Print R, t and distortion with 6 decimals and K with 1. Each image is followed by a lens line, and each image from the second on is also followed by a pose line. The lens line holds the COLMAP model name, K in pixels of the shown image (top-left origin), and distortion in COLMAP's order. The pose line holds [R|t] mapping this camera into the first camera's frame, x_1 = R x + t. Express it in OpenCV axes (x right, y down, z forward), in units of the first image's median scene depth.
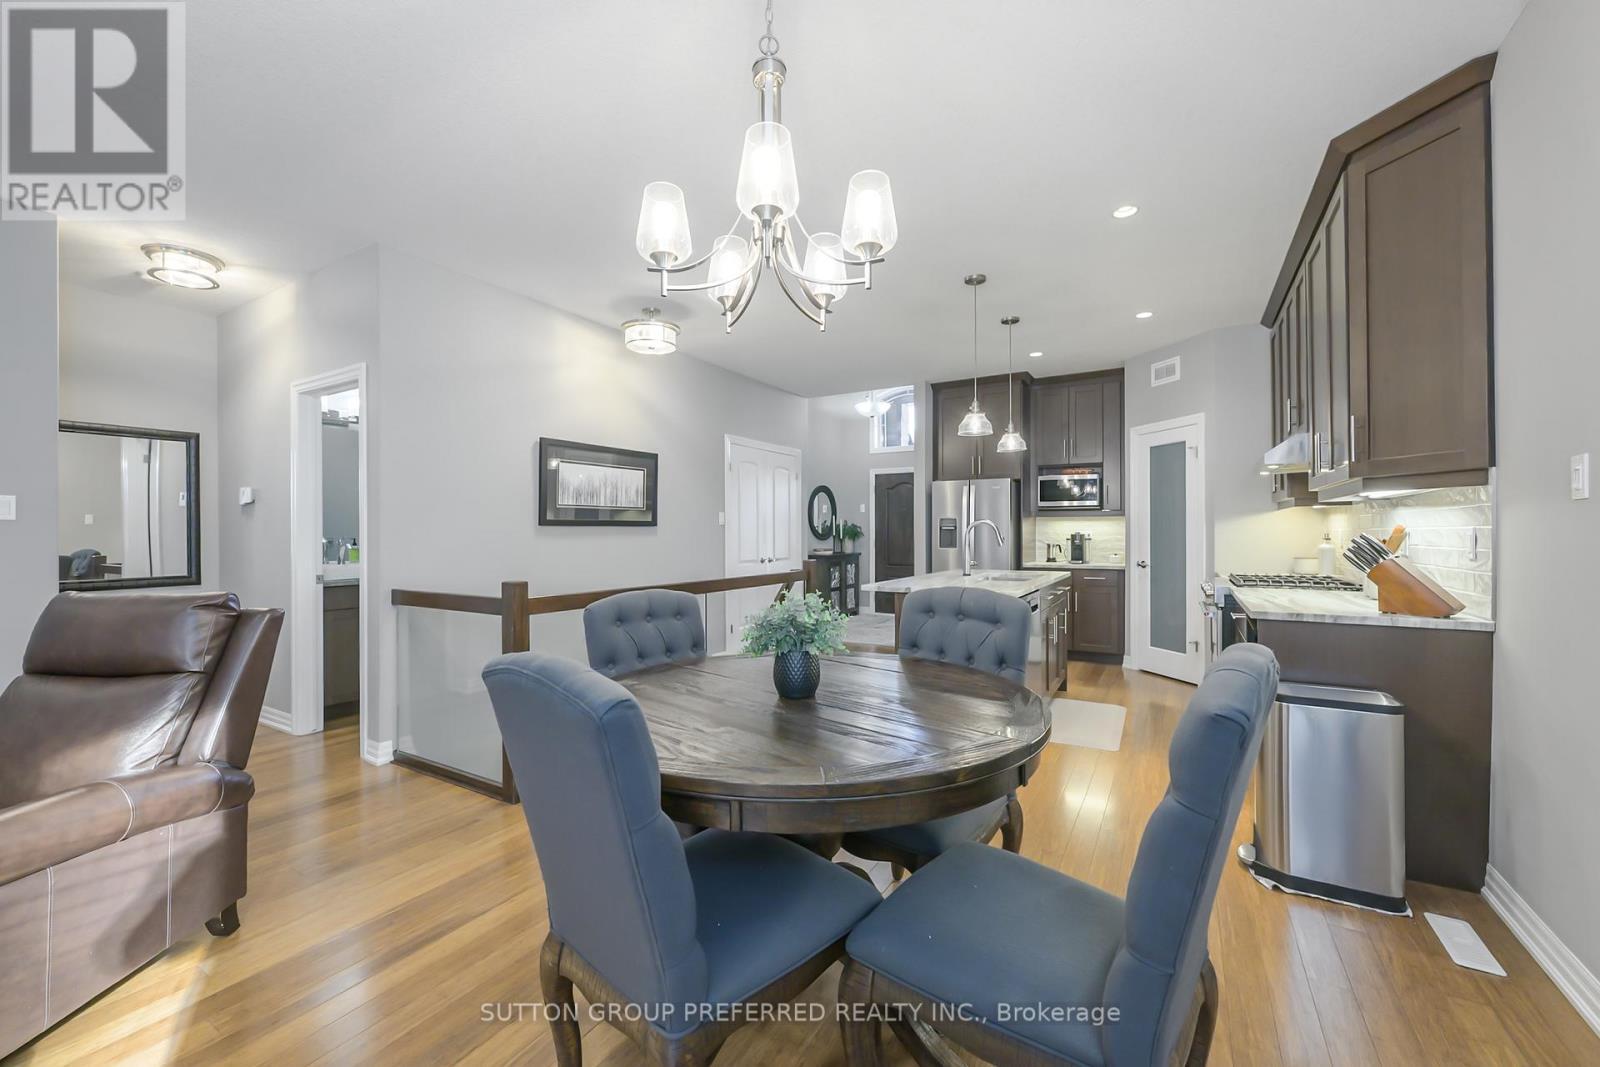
lens RADIAL K [[635.5, 0, 796.5], [0, 635.5, 531.2], [0, 0, 1]] dist [-0.002445, -0.000183]
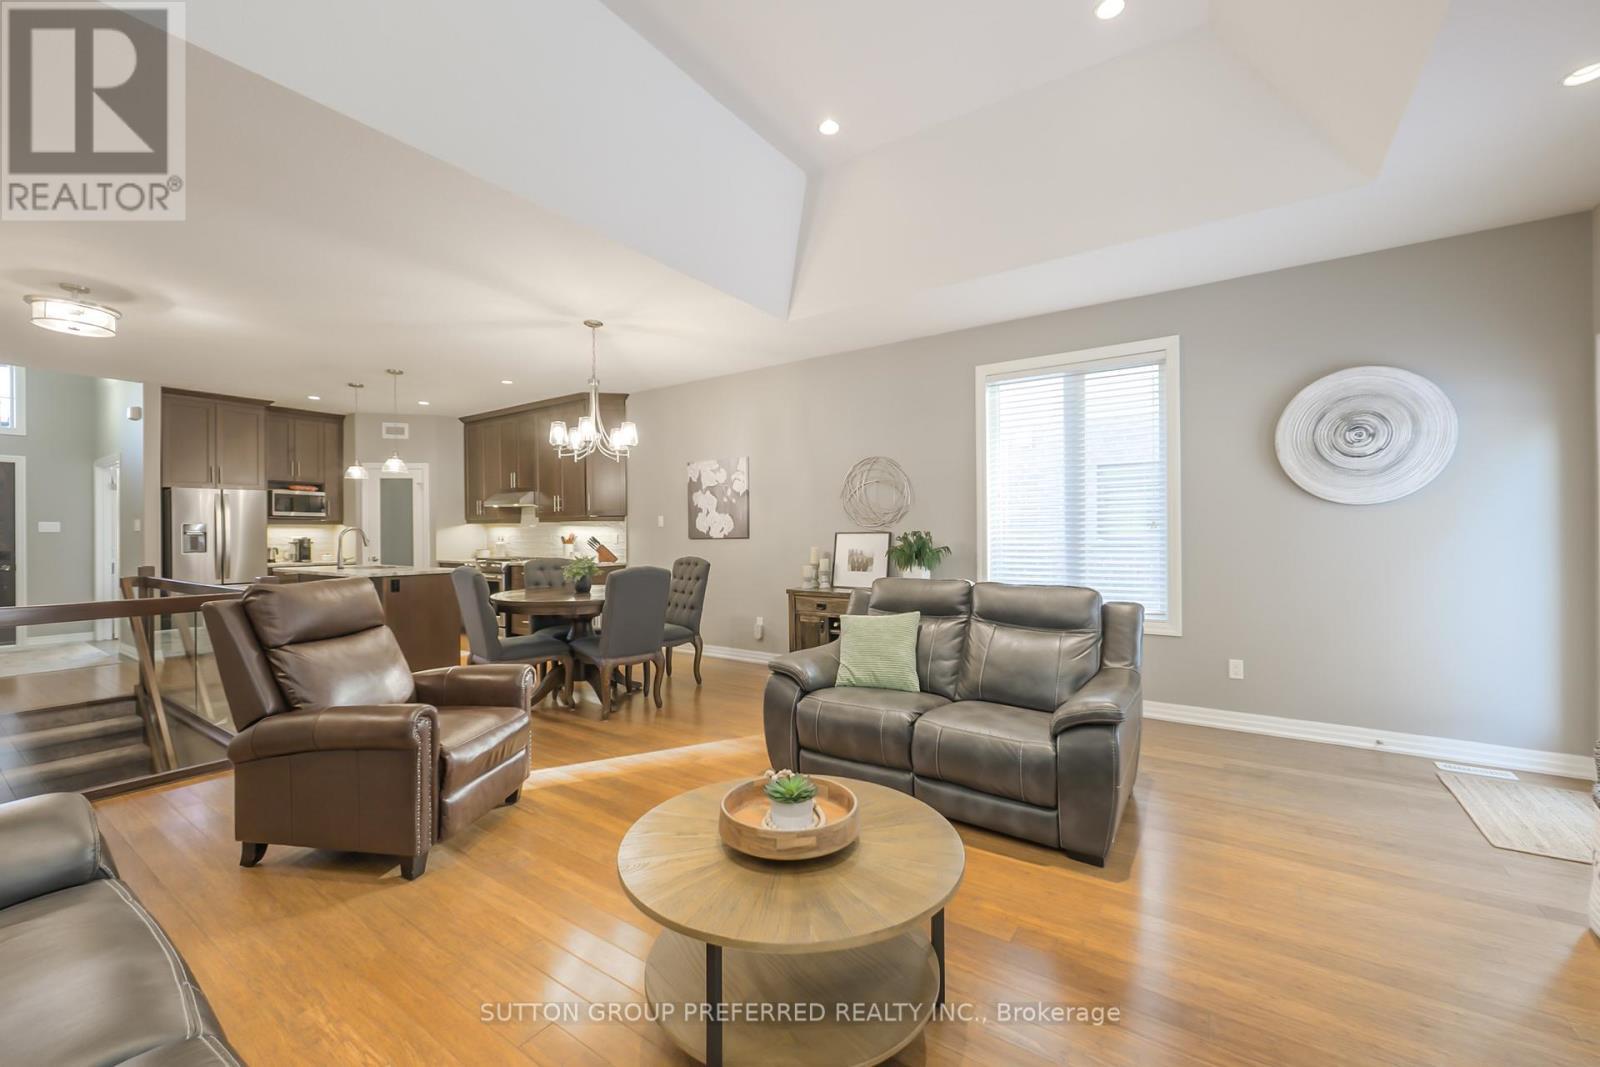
lens RADIAL K [[639.1, 0, 793.3], [0, 639.1, 533.5], [0, 0, 1]] dist [-0.000948, -0.000004]
pose [[0.061407, 0.005548, 0.998097, -0.807113], [0.002501, 0.999981, -0.005713, 0.004405], [-0.998110, 0.002847, 0.061392, -0.035549]]
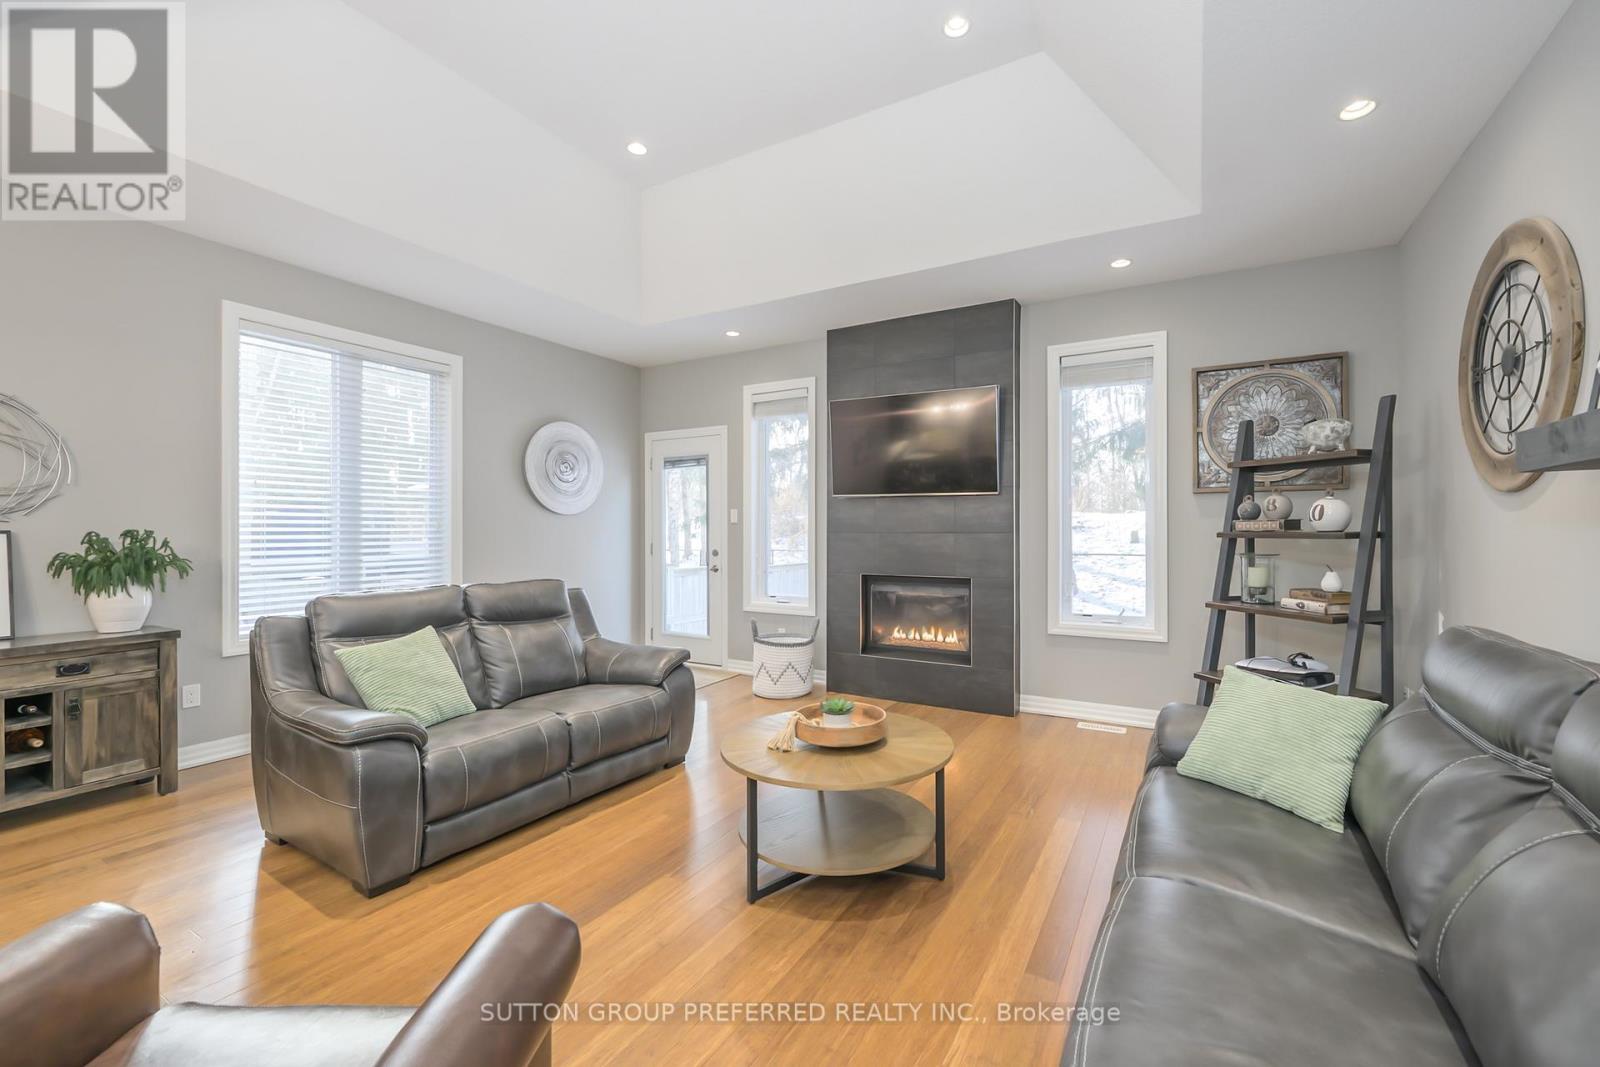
lens RADIAL K [[645.0, 0, 844.0], [0, 645.0, 529.4], [0, 0, 1]] dist [-0.001747, -0.000102]
pose [[-0.999062, 0.005545, -0.042944, -0.512119], [0.005809, 0.999965, -0.006019, 0.003059], [0.042909, -0.006262, -0.999059, 0.398264]]
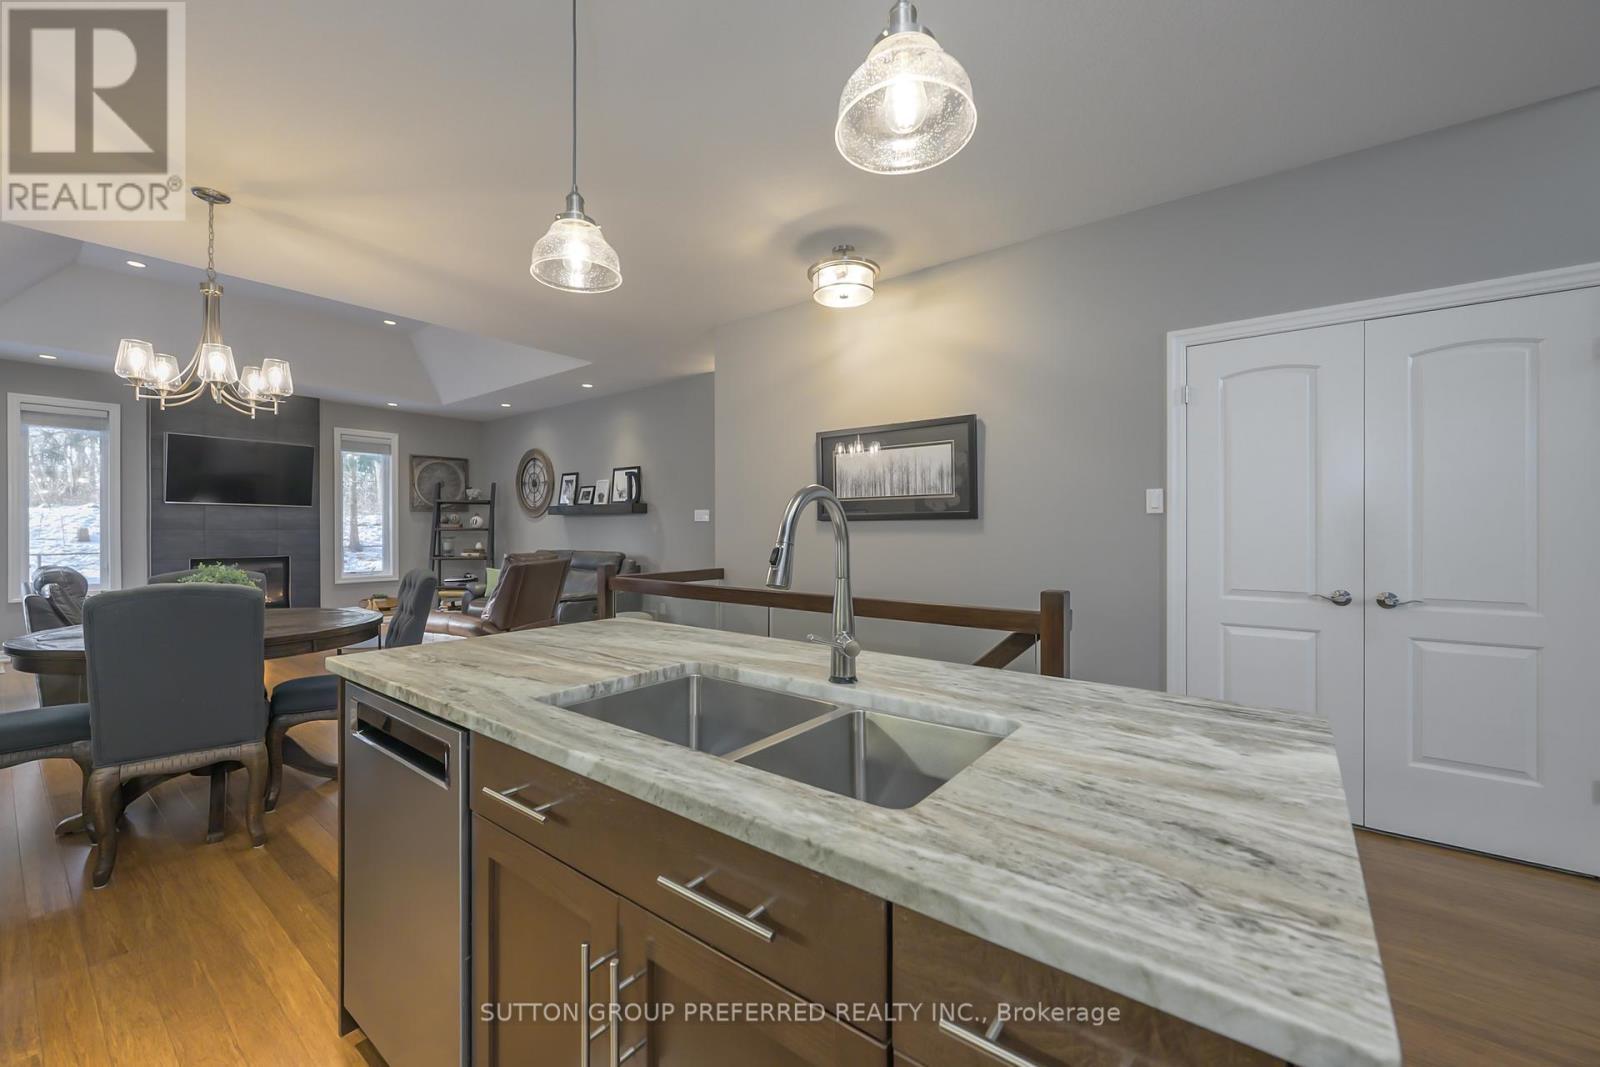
lens RADIAL K [[635.5, 0, 796.5], [0, 635.5, 531.2], [0, 0, 1]] dist [-0.002445, -0.000183]
pose [[-0.116226, 0.010936, -0.993163, 0.440307], [0.003973, 0.999936, 0.010546, -0.002117], [0.993215, -0.002720, -0.116262, 0.791993]]
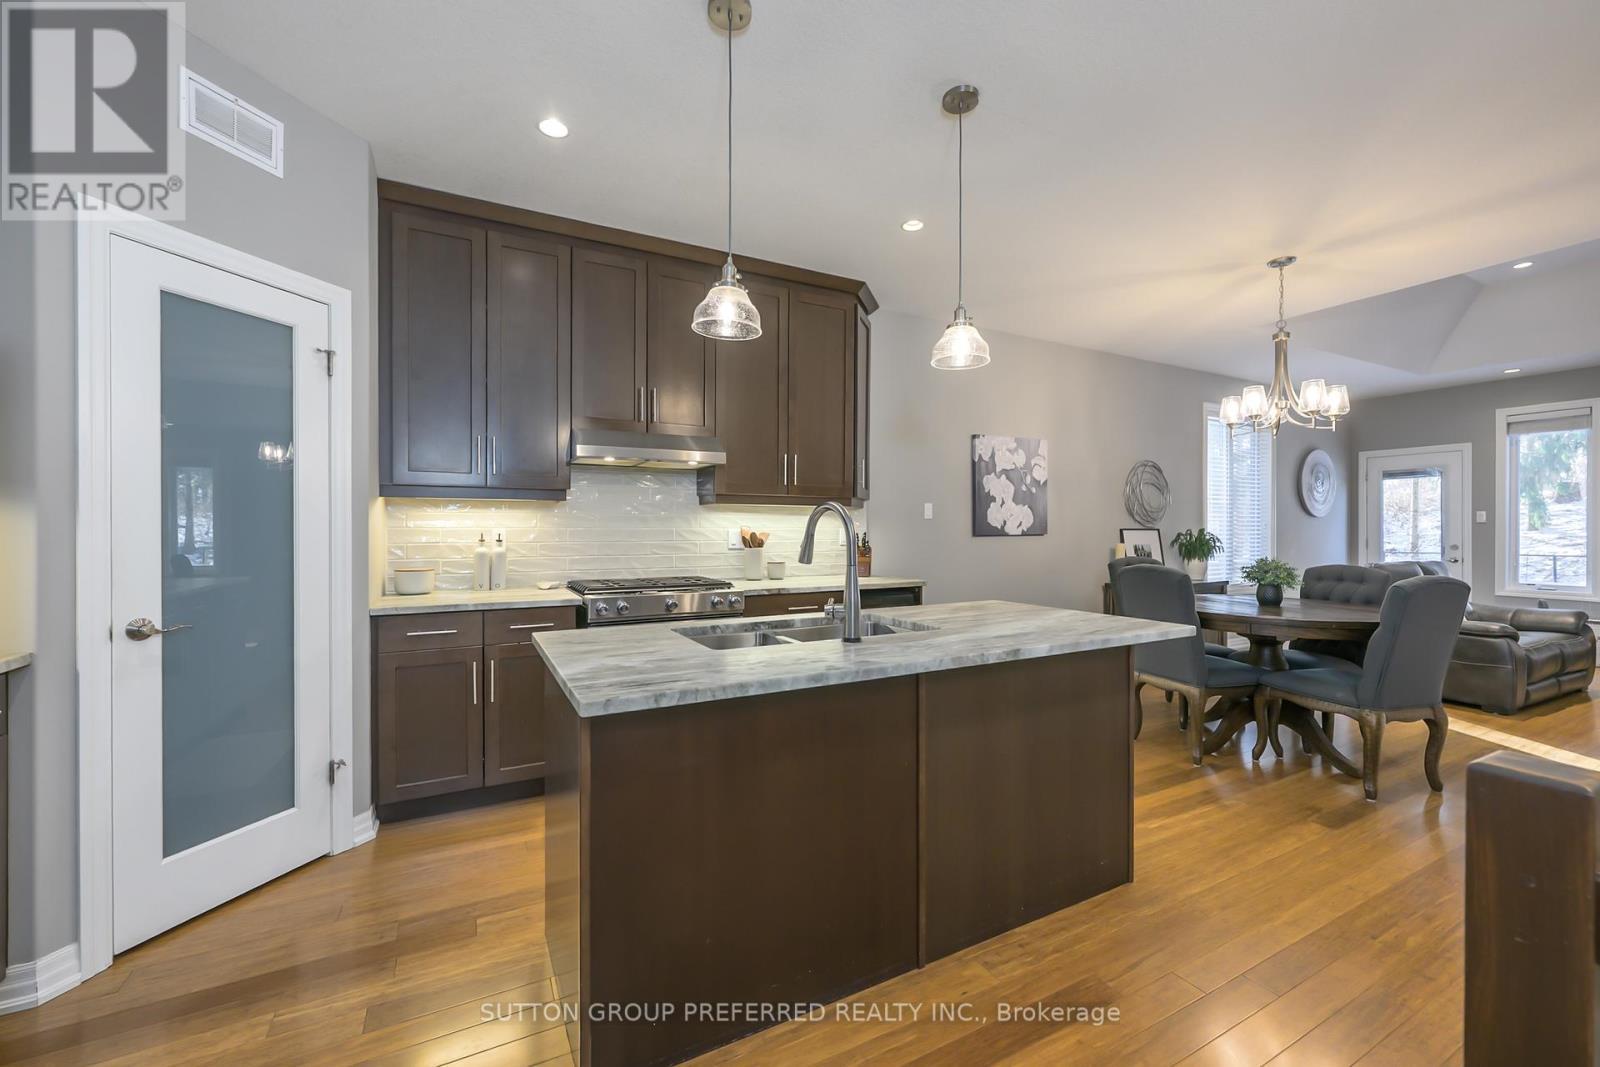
lens RADIAL K [[639.1, 0, 793.3], [0, 639.1, 533.5], [0, 0, 1]] dist [-0.000948, -0.000004]
pose [[-0.855254, -0.001505, 0.518207, 0.073392], [0.000902, 0.999990, 0.004393, -0.000086], [-0.518209, 0.004225, -0.855244, 1.064528]]
